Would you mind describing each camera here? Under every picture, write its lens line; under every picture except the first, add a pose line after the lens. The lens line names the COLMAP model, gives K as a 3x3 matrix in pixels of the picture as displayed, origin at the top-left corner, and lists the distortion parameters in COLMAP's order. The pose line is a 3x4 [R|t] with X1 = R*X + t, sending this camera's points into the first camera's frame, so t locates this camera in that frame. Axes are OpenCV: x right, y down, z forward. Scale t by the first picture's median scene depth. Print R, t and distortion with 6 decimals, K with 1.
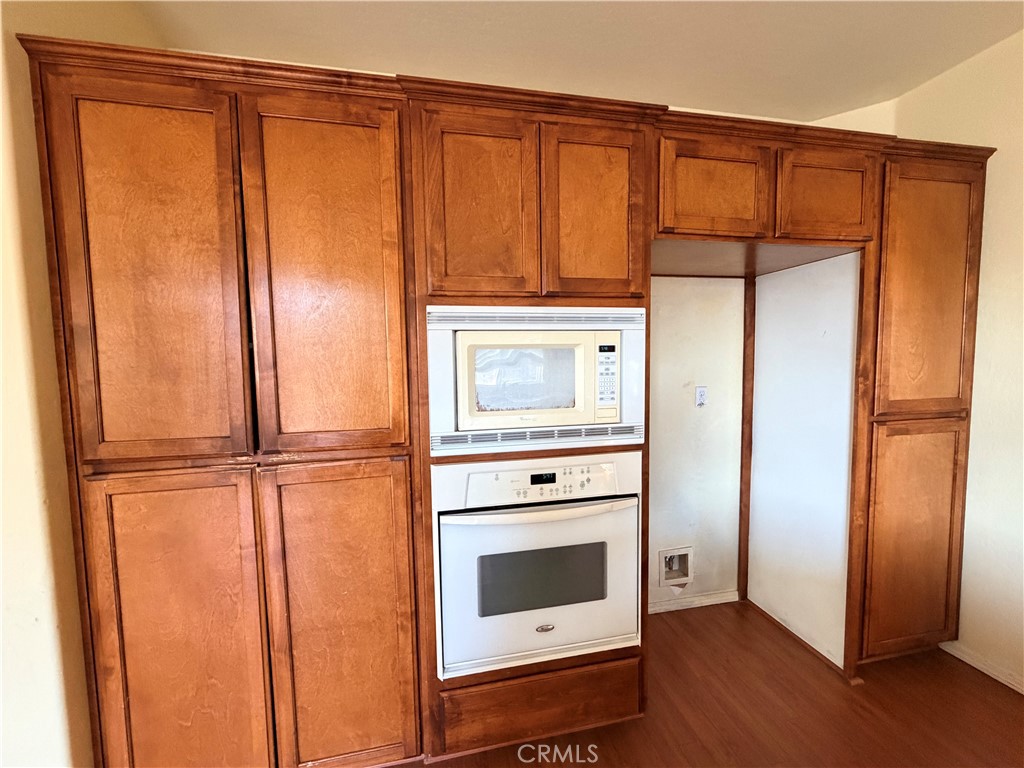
lens RADIAL K [[407.0, 0, 512.0], [0, 407.0, 384.0], [0, 0, 1]] dist [0.001139, 0.000213]
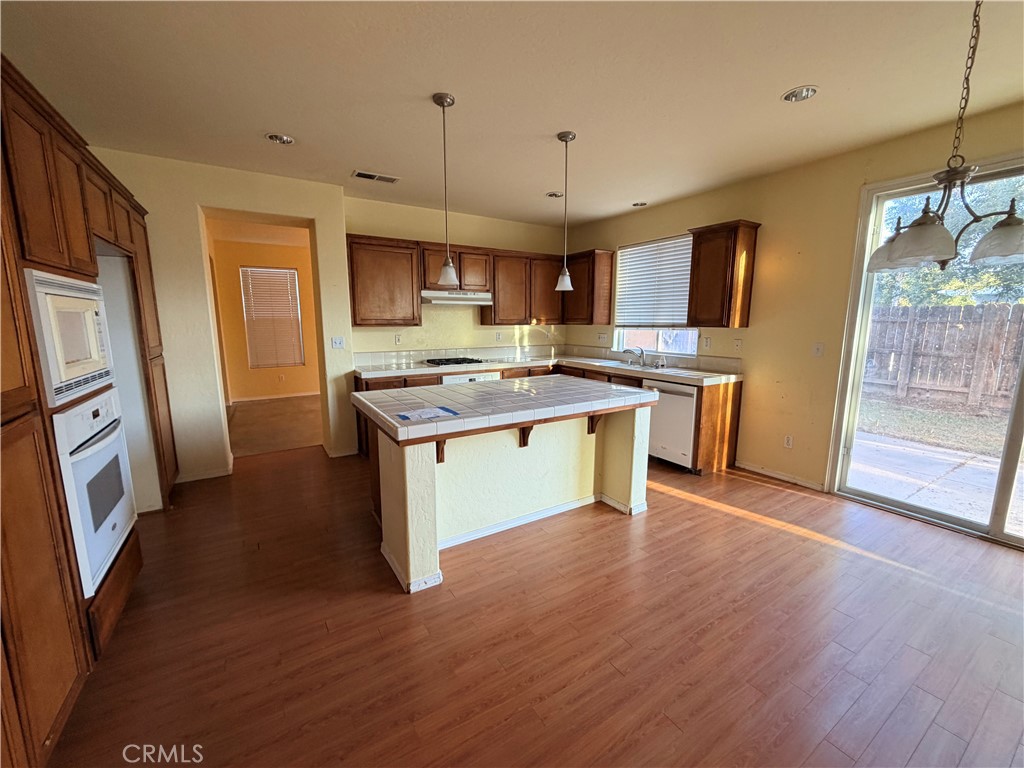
lens RADIAL K [[407.0, 0, 512.0], [0, 407.0, 384.0], [0, 0, 1]] dist [0.001139, 0.000213]
pose [[-0.351705, -0.131313, 0.926855, -1.553495], [0.067189, 0.984018, 0.164908, 0.015053], [-0.933697, 0.120273, -0.337261, 0.188150]]
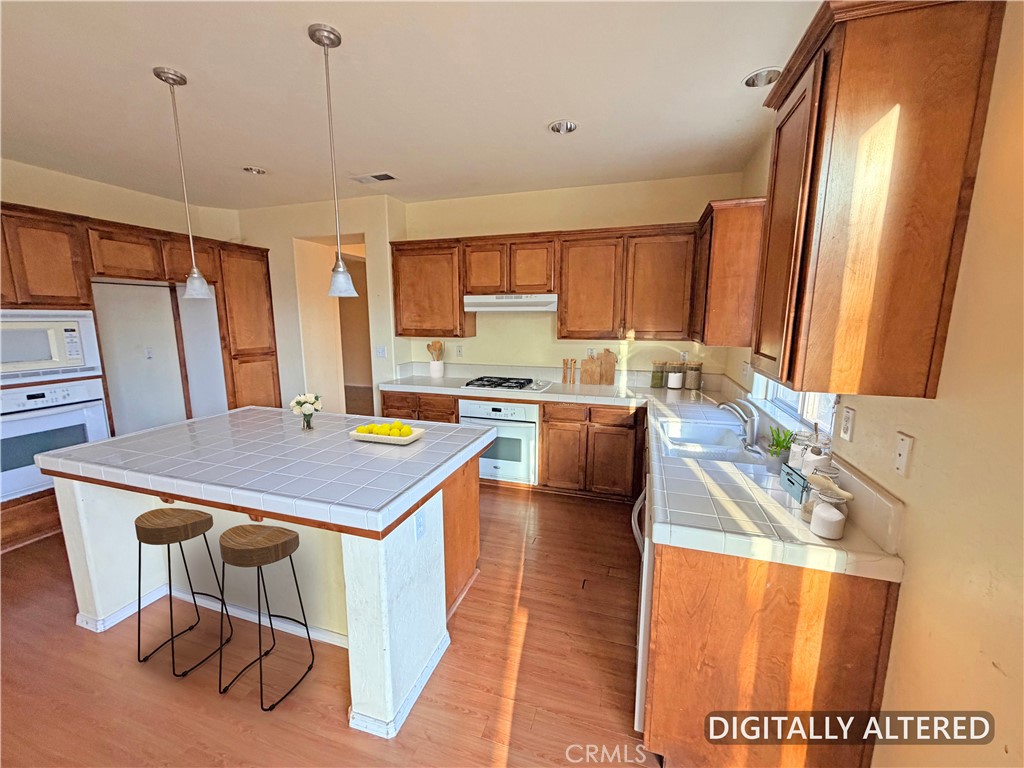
lens RADIAL K [[410.5, 0, 507.8], [0, 410.5, 383.5], [0, 0, 1]] dist [0.007393, 0.000194]
pose [[0.489794, -0.125042, 0.862825, -0.520788], [0.050852, 0.992074, 0.114906, 0.052492], [-0.870354, -0.012403, 0.492270, -1.957706]]
